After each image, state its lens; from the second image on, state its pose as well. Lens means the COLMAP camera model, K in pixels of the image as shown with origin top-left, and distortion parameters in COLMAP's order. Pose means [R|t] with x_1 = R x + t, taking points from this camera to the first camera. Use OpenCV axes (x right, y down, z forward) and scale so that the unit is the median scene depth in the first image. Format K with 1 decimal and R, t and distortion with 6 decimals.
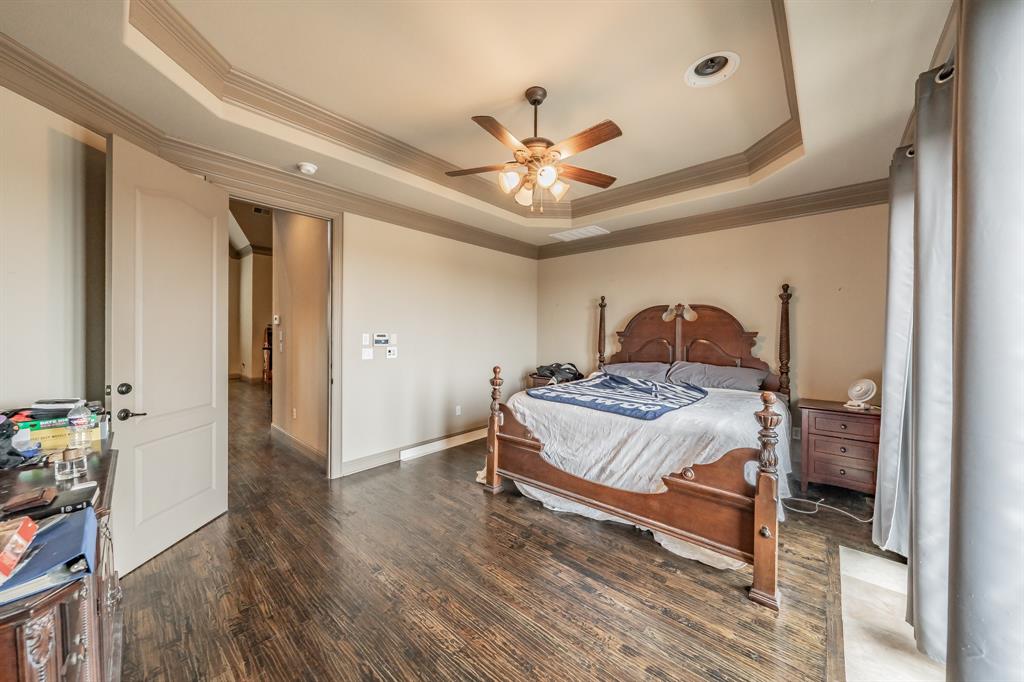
lens RADIAL K [[369.4, 0, 511.5], [0, 369.4, 336.7], [0, 0, 1]] dist [0.000543, 0.000026]
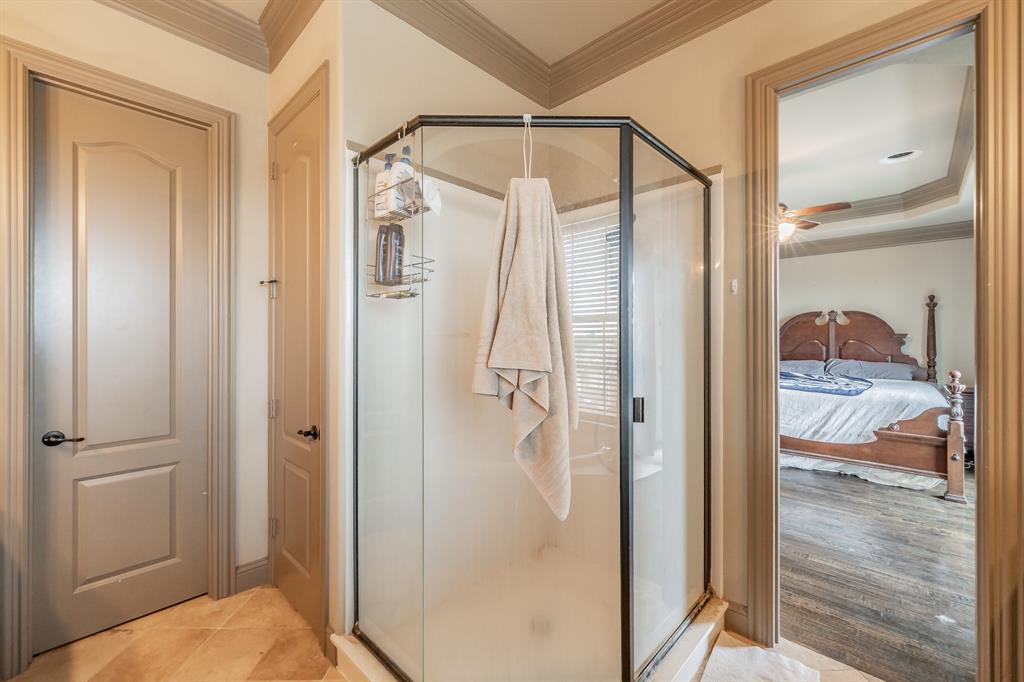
lens RADIAL K [[412.9, 0, 536.1], [0, 412.9, 336.5], [0, 0, 1]] dist [-0.003249, 0.000391]
pose [[0.999195, -0.006708, -0.039551, -0.760843], [0.006263, 0.999916, -0.011345, 0.007162], [0.039624, 0.011088, 0.999153, -0.621571]]
